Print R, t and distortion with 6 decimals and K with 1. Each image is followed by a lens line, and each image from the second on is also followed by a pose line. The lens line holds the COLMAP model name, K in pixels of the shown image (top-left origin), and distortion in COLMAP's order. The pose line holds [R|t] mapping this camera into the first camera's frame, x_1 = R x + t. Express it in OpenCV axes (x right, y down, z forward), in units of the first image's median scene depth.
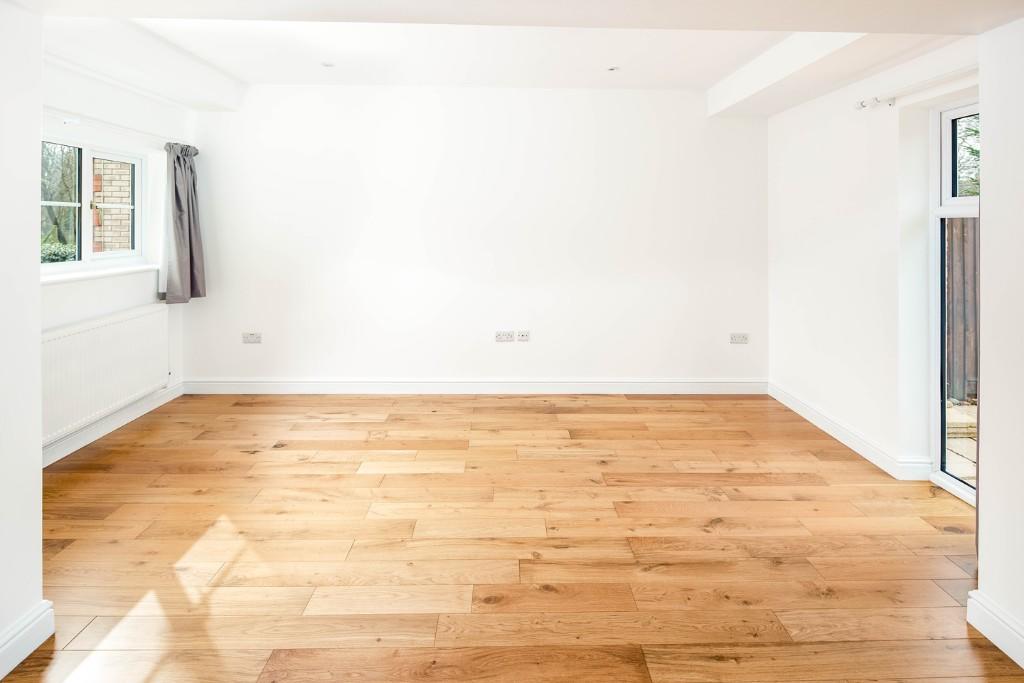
lens RADIAL K [[515.8, 0, 516.4], [0, 515.8, 224.7], [0, 0, 1]] dist [0.002010, 0.000481]
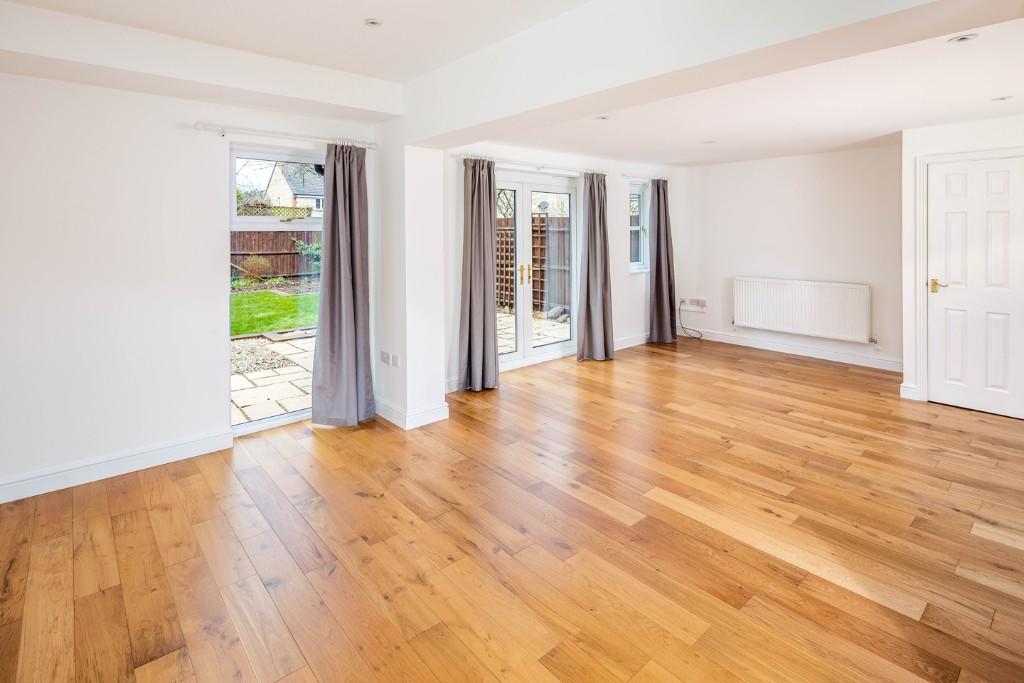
lens RADIAL K [[507.8, 0, 515.0], [0, 507.8, 231.8], [0, 0, 1]] dist [-0.002385, -0.000948]
pose [[-0.640389, -0.007103, 0.768018, -0.619380], [0.001888, 0.999940, 0.010822, -0.025037], [-0.768048, 0.008380, -0.640337, 1.286282]]
